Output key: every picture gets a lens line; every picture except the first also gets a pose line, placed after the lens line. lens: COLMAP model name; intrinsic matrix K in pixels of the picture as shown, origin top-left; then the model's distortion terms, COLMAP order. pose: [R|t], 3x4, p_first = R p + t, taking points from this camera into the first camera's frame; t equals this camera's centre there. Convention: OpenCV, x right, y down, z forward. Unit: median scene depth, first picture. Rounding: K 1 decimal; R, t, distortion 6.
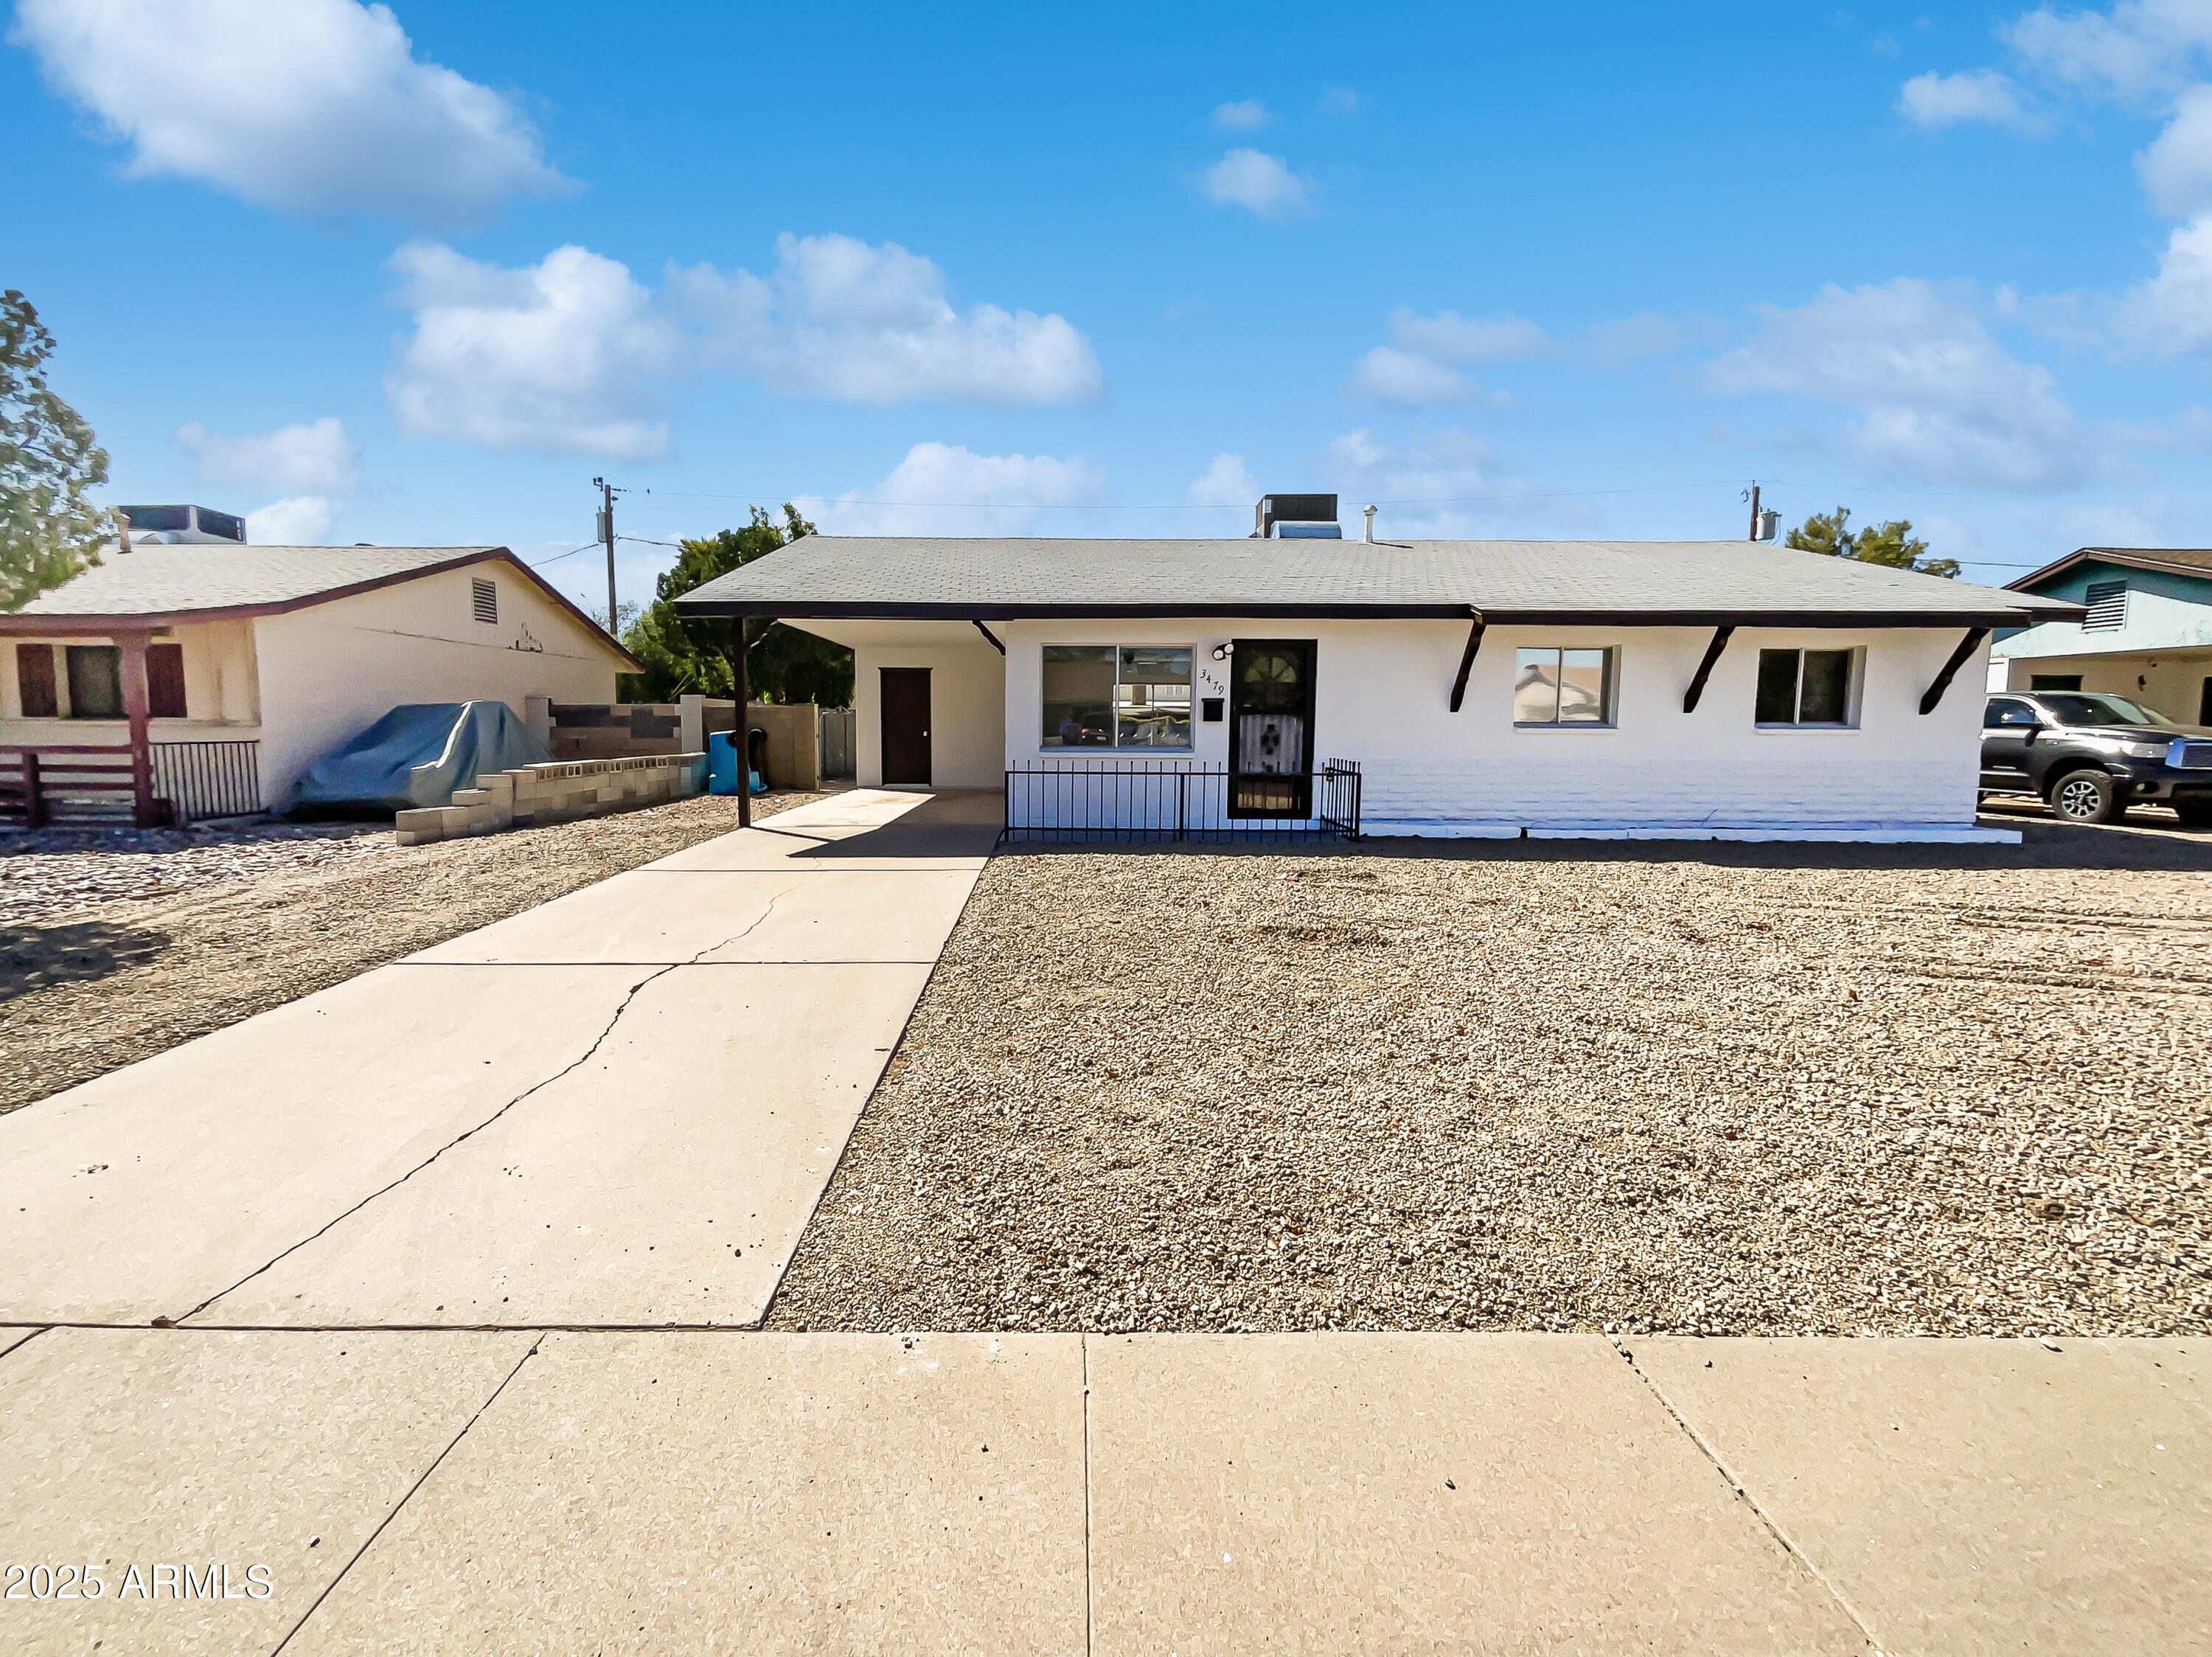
lens RADIAL K [[987.7, 0, 1118.7], [0, 987.7, 754.6], [0, 0, 1]] dist [-0.000046, 0.000335]
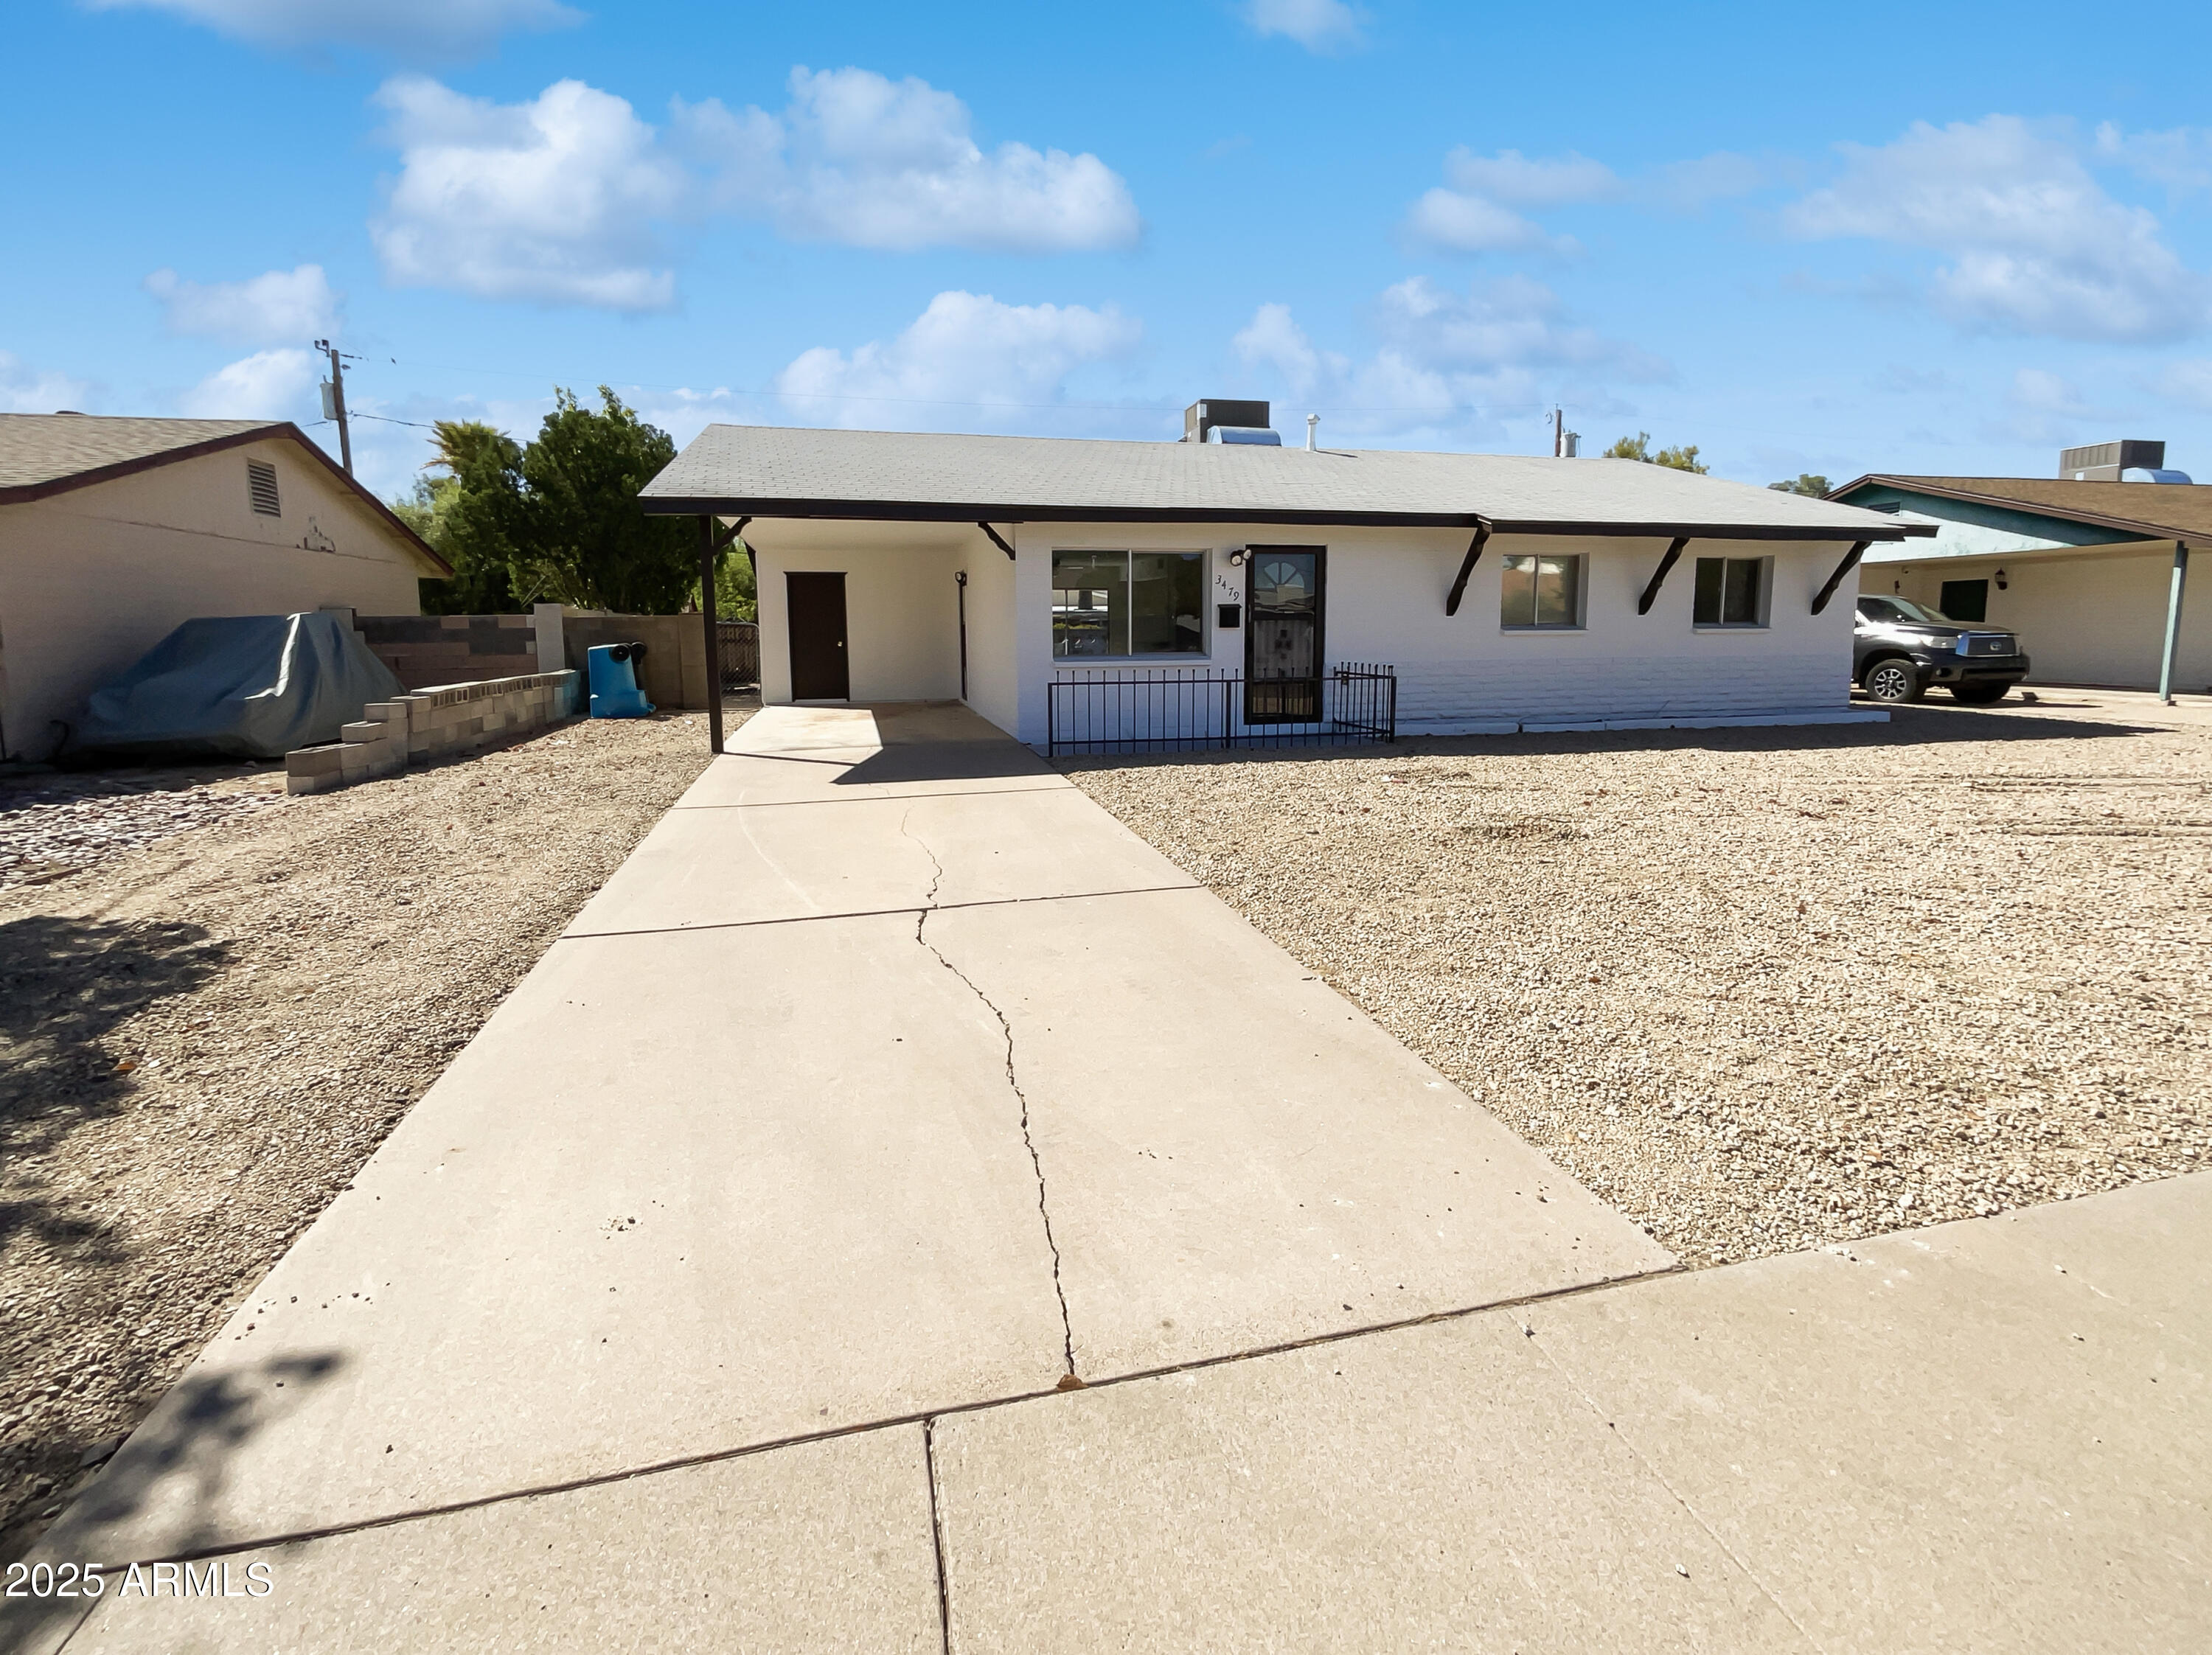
lens RADIAL K [[1007.2, 0, 1108.2], [0, 1007.2, 677.9], [0, 0, 1]] dist [0.002142, 0.000105]
pose [[0.969309, -0.023766, 0.244695, -0.267637], [0.019586, 0.999618, 0.019503, -0.004911], [-0.245065, -0.014112, 0.969404, 0.046796]]
